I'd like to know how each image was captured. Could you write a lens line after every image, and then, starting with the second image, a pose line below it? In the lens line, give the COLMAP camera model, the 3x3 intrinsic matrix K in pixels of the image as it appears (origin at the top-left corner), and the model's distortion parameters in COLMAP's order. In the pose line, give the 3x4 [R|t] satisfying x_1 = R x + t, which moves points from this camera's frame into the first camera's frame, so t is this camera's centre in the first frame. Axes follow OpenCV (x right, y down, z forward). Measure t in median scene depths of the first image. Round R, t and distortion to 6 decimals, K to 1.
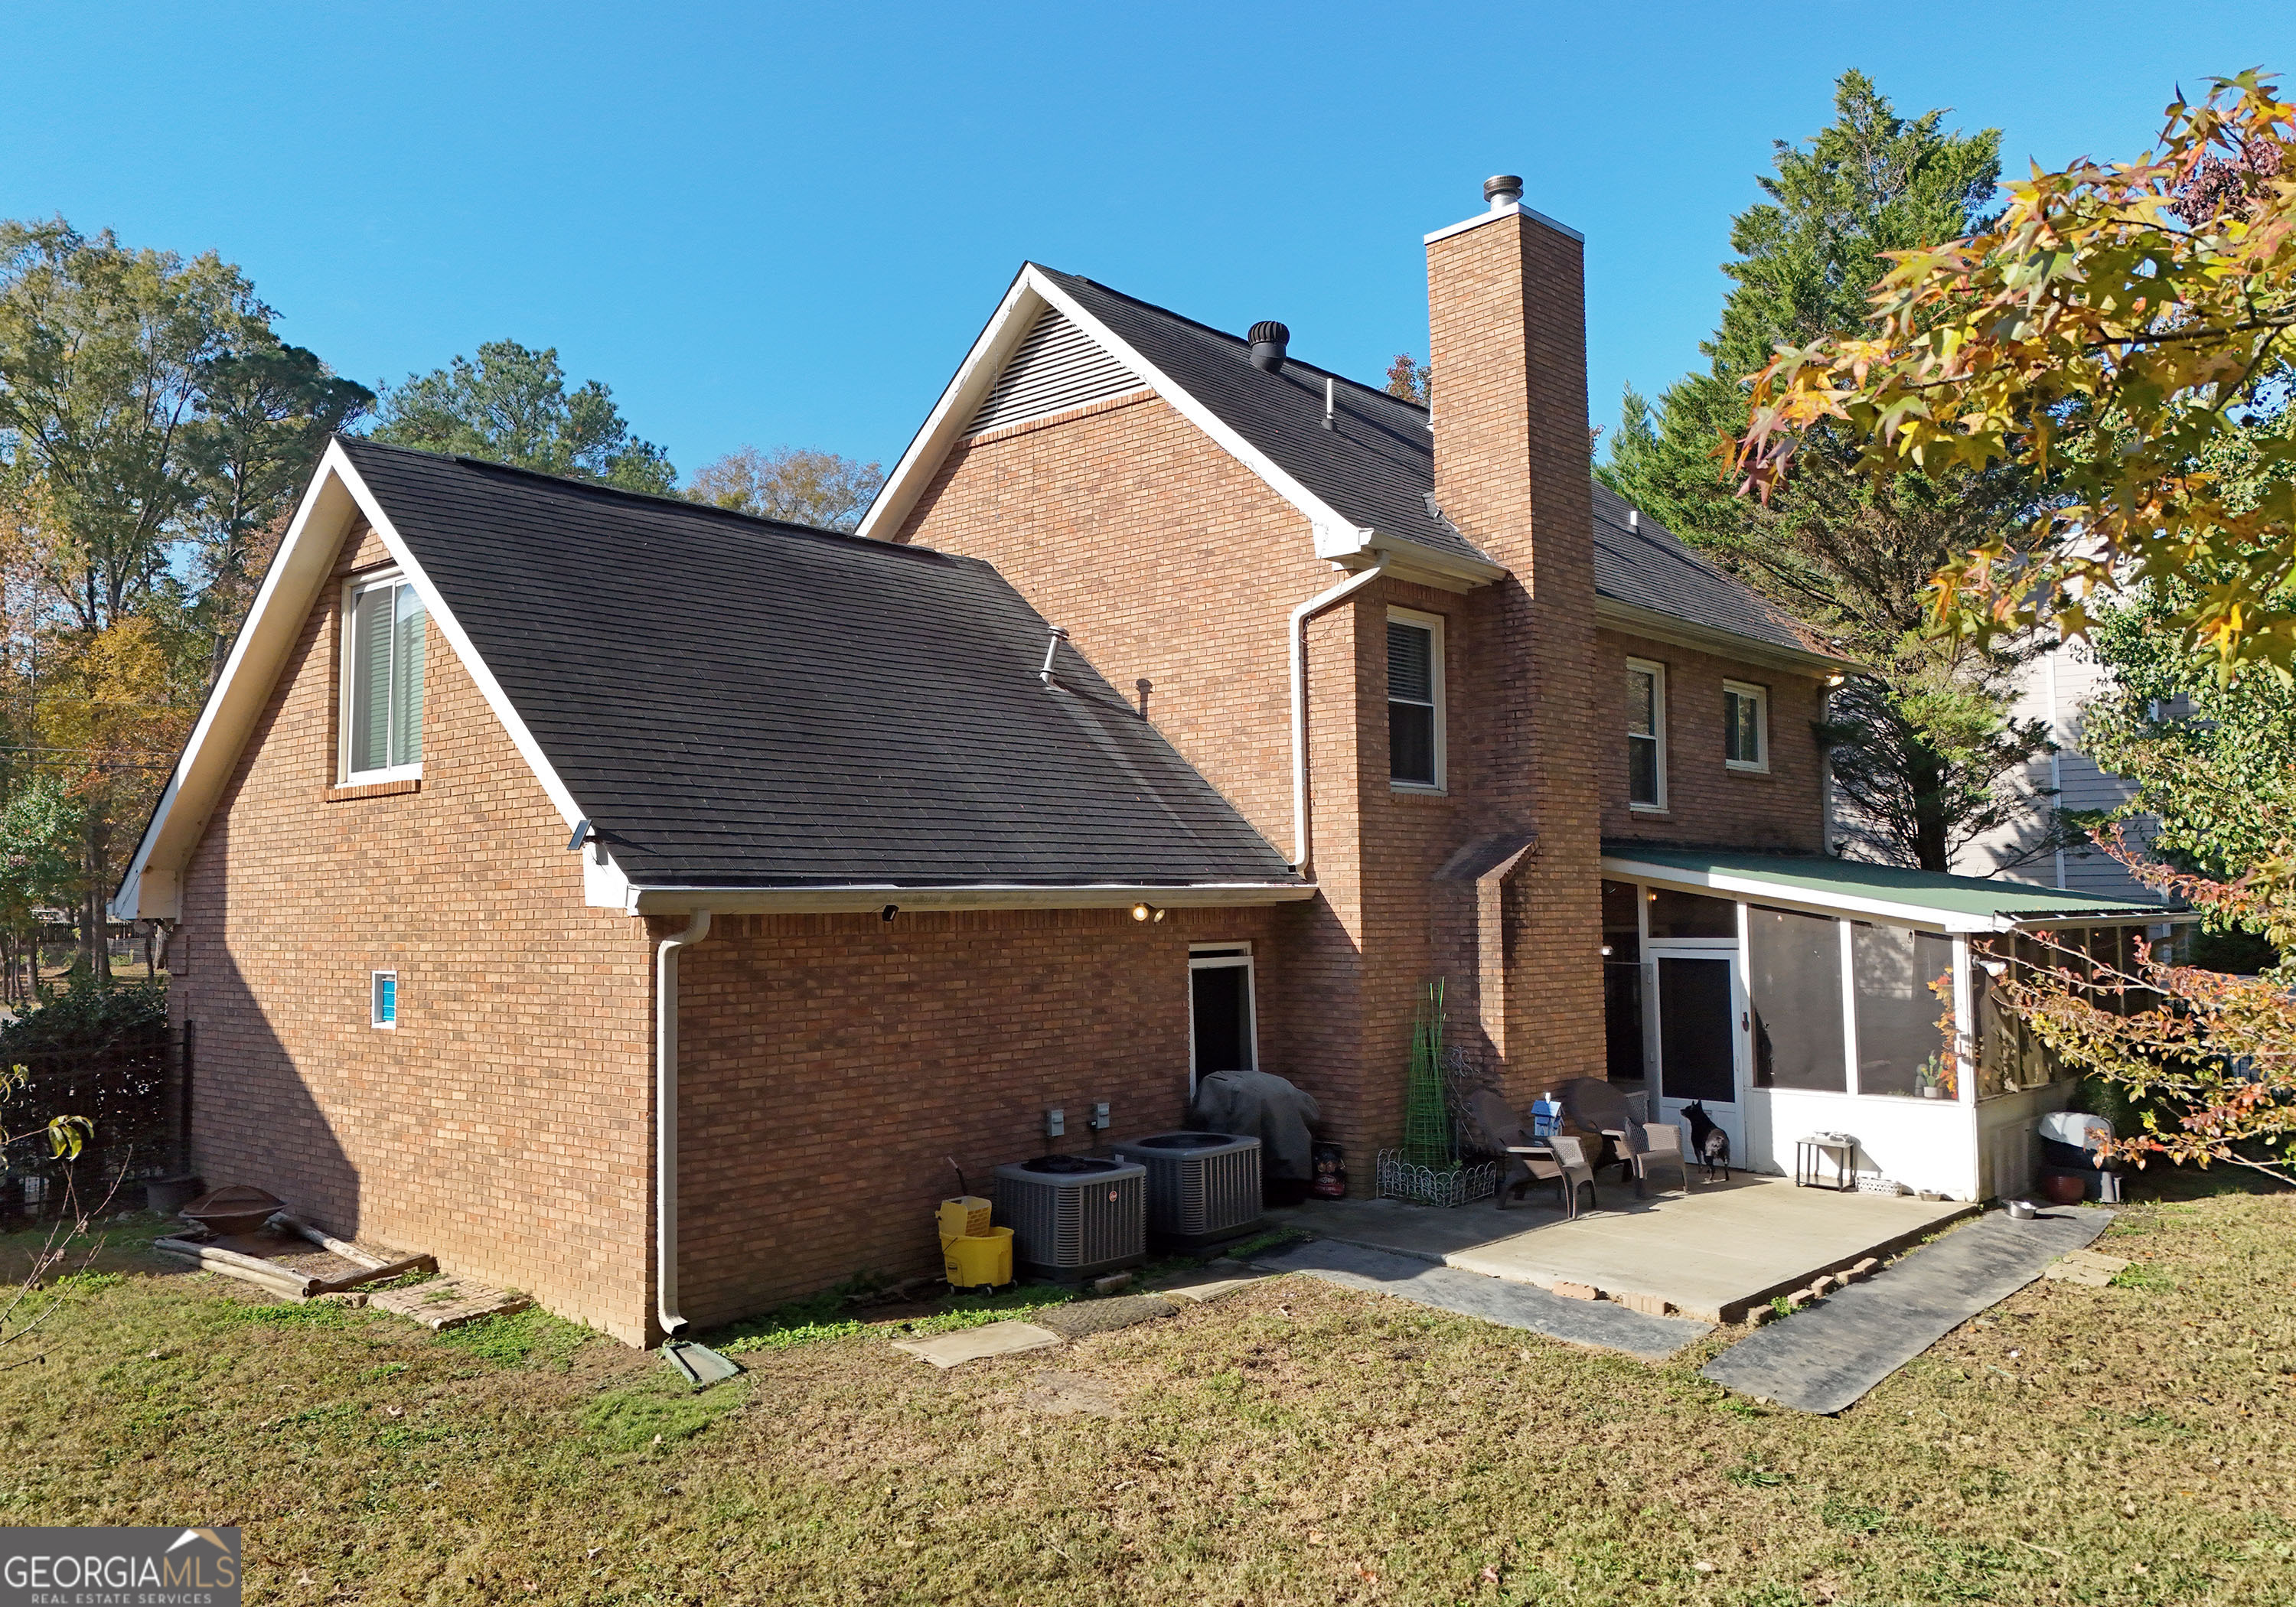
lens RADIAL K [[1753.2, 0, 1155.0], [0, 1753.2, 790.6], [0, 0, 1]] dist [0.099093, -0.161611]
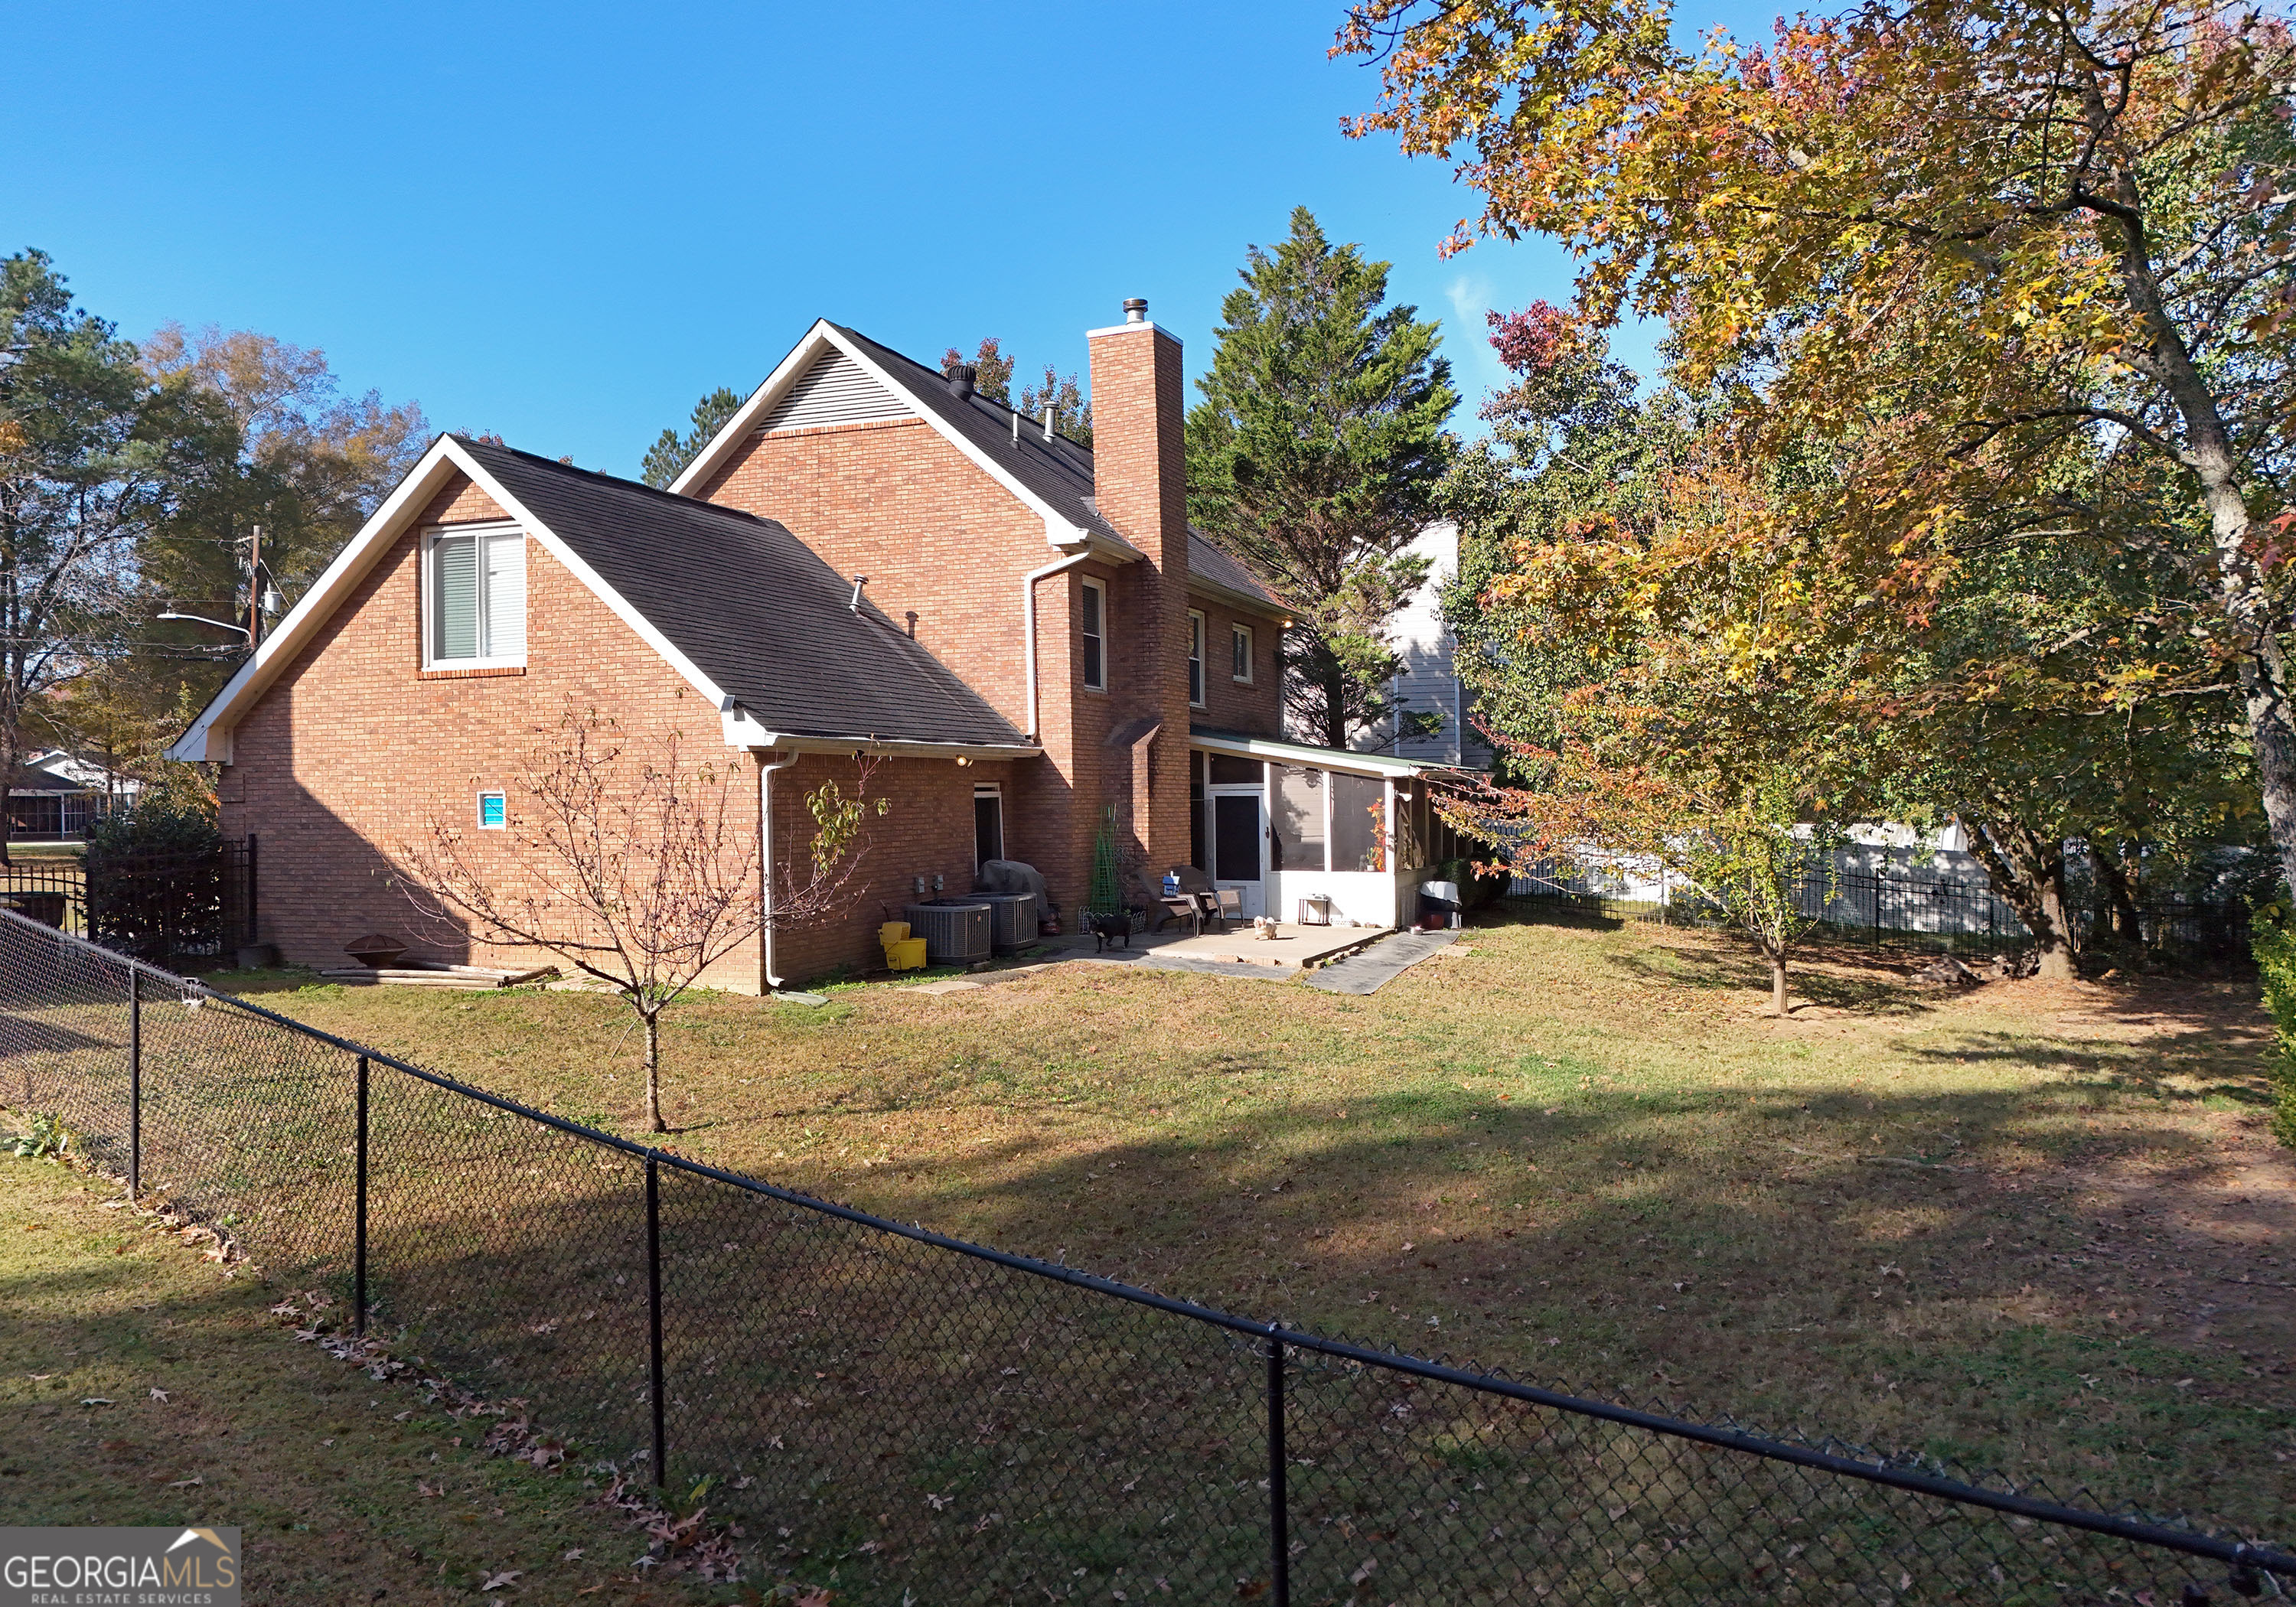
lens RADIAL K [[1705.8, 0, 1106.1], [0, 1705.8, 803.1], [0, 0, 1]] dist [0.061630, -0.141345]
pose [[0.942083, 0.001458, 0.335377, -0.365671], [-0.023674, 0.997785, 0.062161, 0.005768], [-0.334543, -0.066500, 0.940031, -0.483260]]
